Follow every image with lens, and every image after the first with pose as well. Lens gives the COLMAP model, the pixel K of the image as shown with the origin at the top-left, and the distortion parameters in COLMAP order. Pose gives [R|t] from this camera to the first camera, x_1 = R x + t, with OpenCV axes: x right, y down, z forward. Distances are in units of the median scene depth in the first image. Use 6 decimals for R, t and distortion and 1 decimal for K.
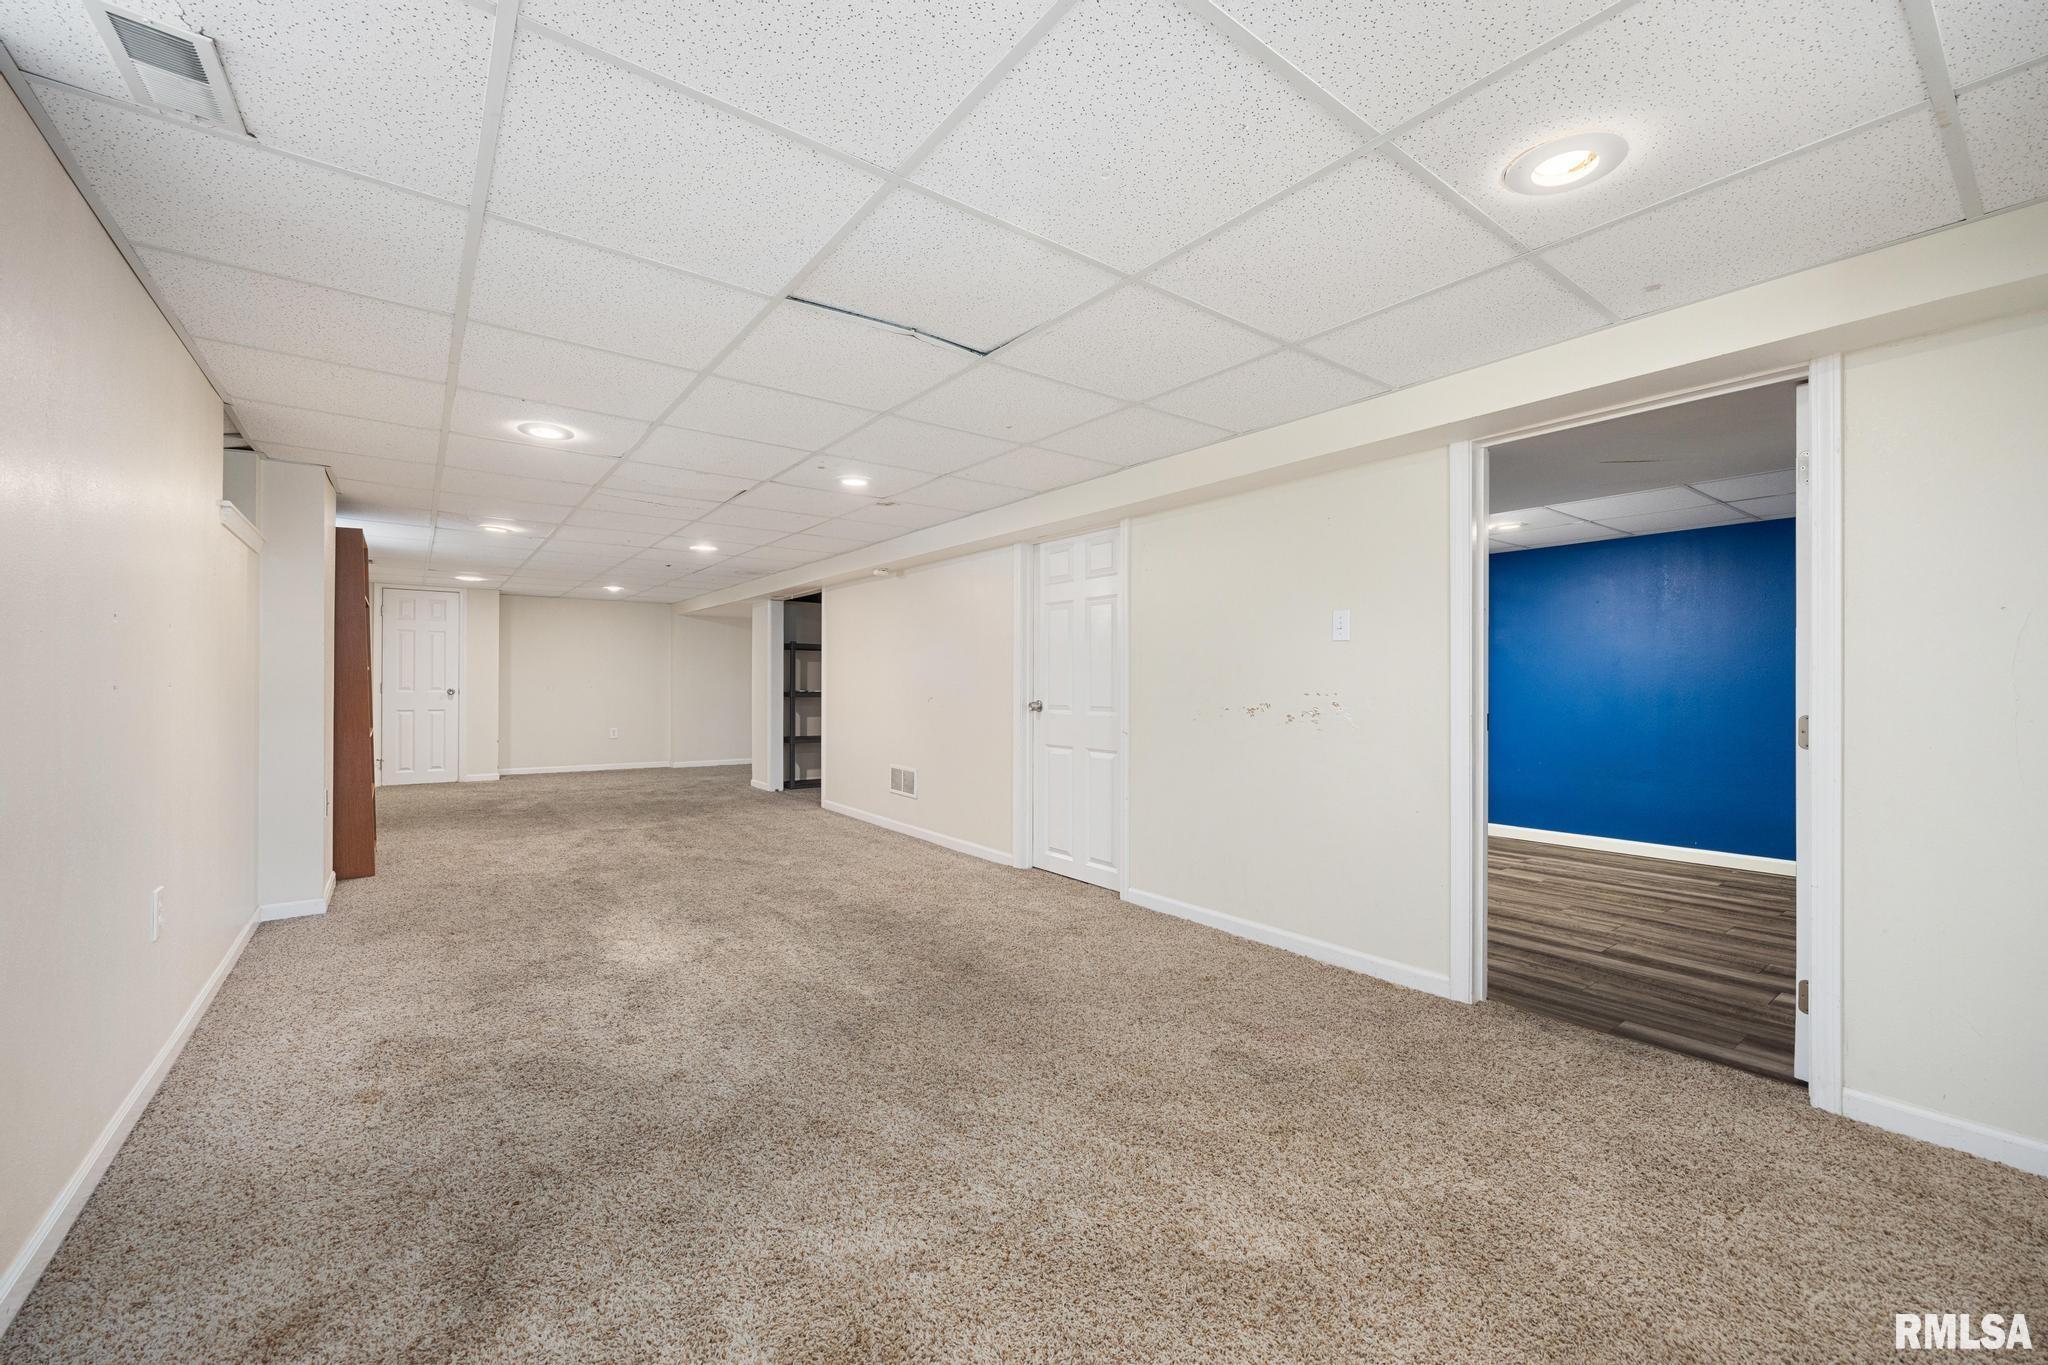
lens RADIAL K [[836.3, 0, 1019.9], [0, 836.3, 682.0], [0, 0, 1]] dist [-0.003844, -0.000074]
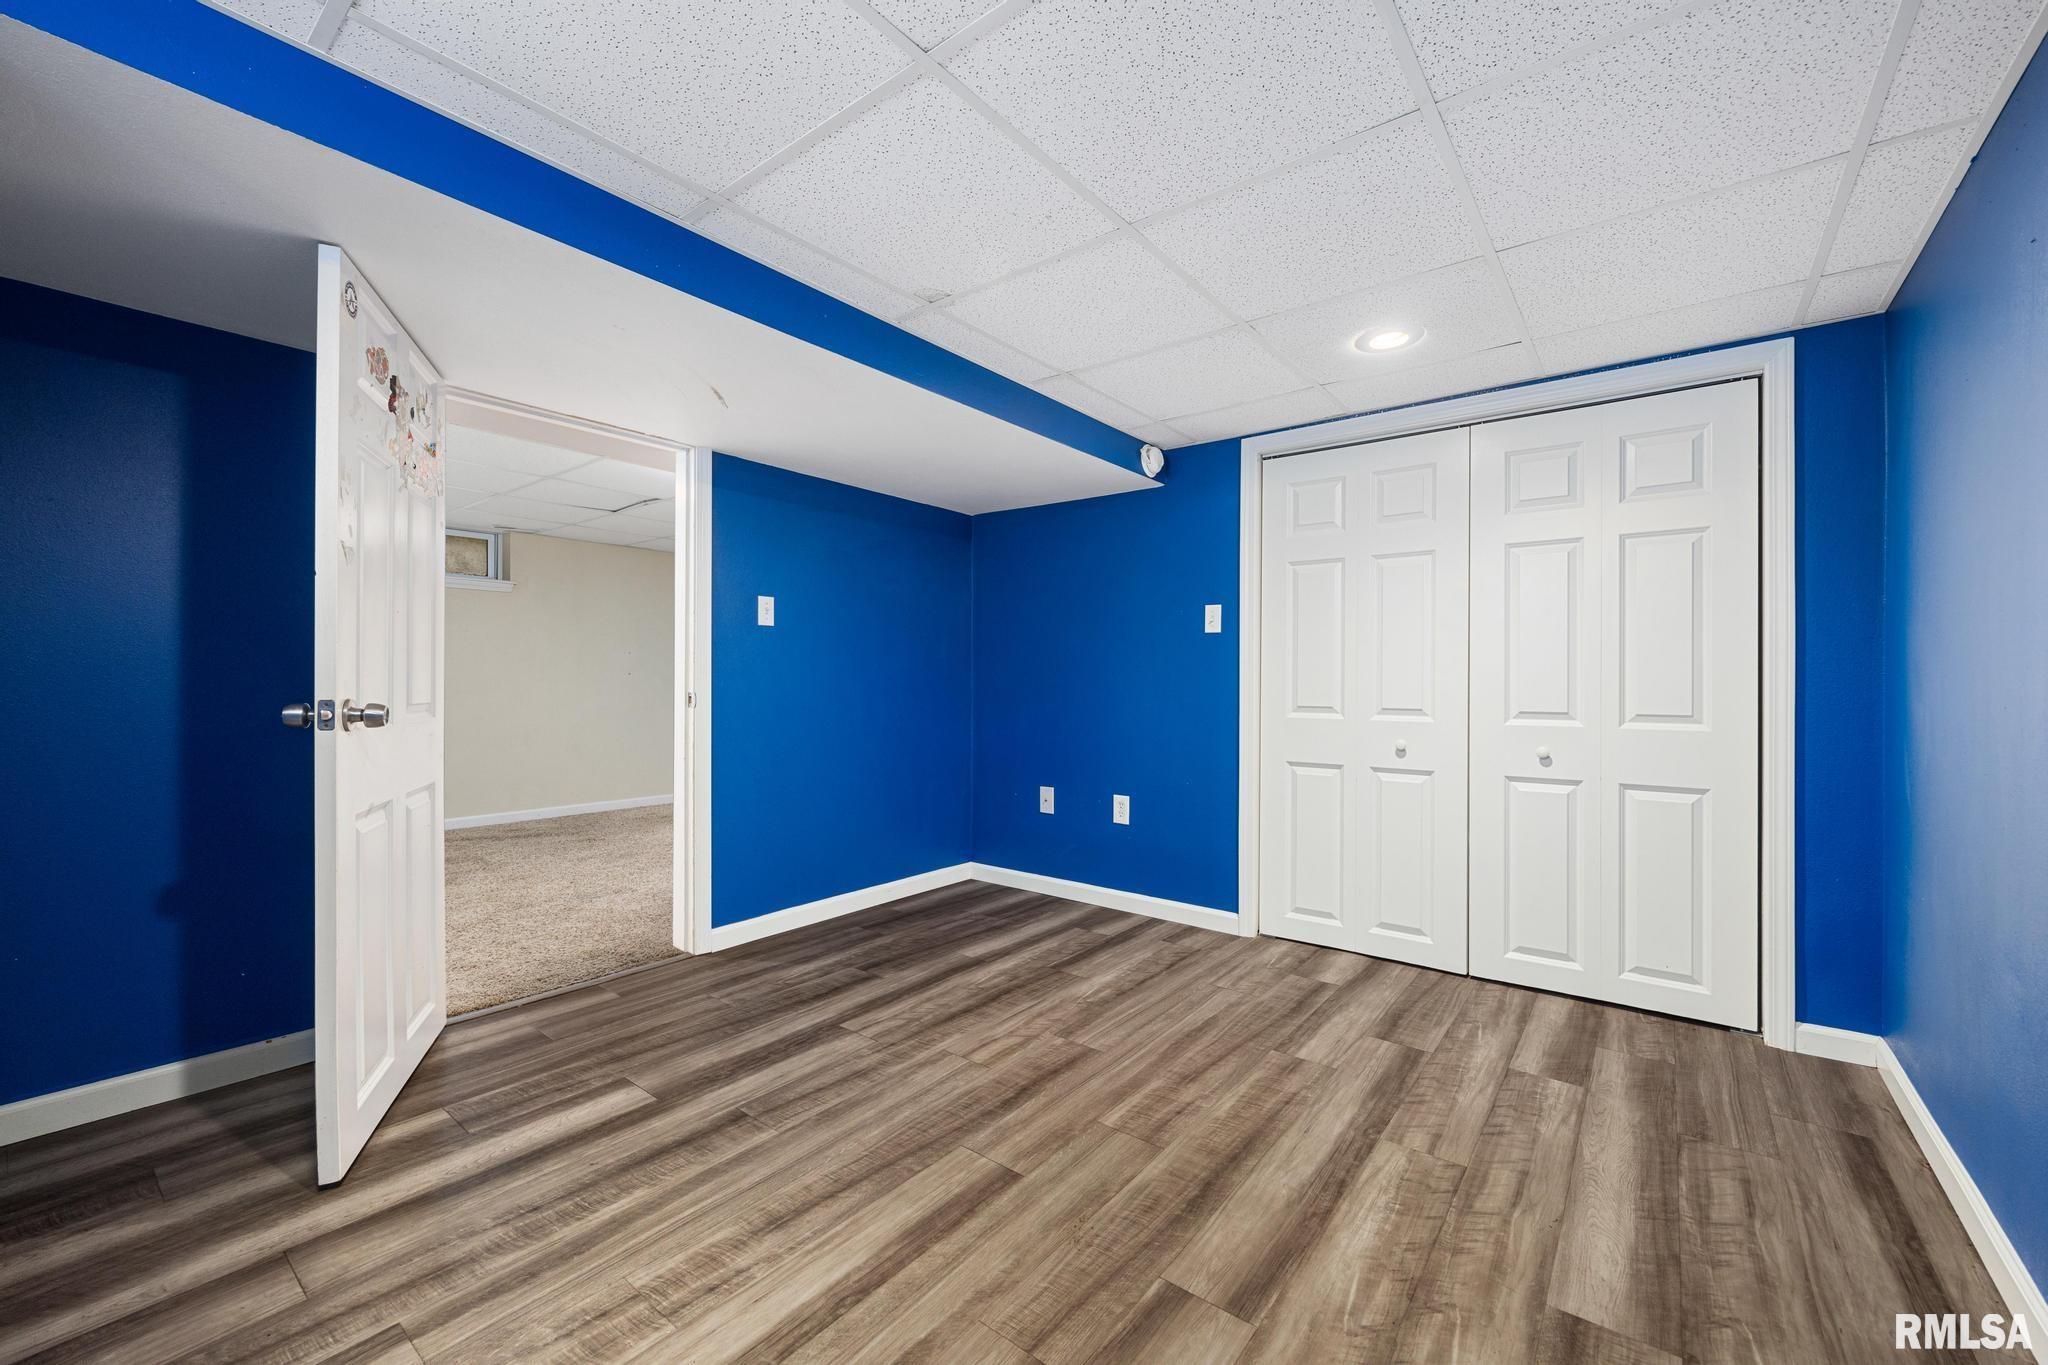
lens RADIAL K [[836.3, 0, 1019.9], [0, 836.3, 682.0], [0, 0, 1]] dist [-0.003844, -0.000074]
pose [[0.226133, 0.003873, -0.974089, 1.528146], [0.006851, 0.999961, 0.005567, 0.022733], [0.974072, -0.007933, 0.226098, 1.051809]]
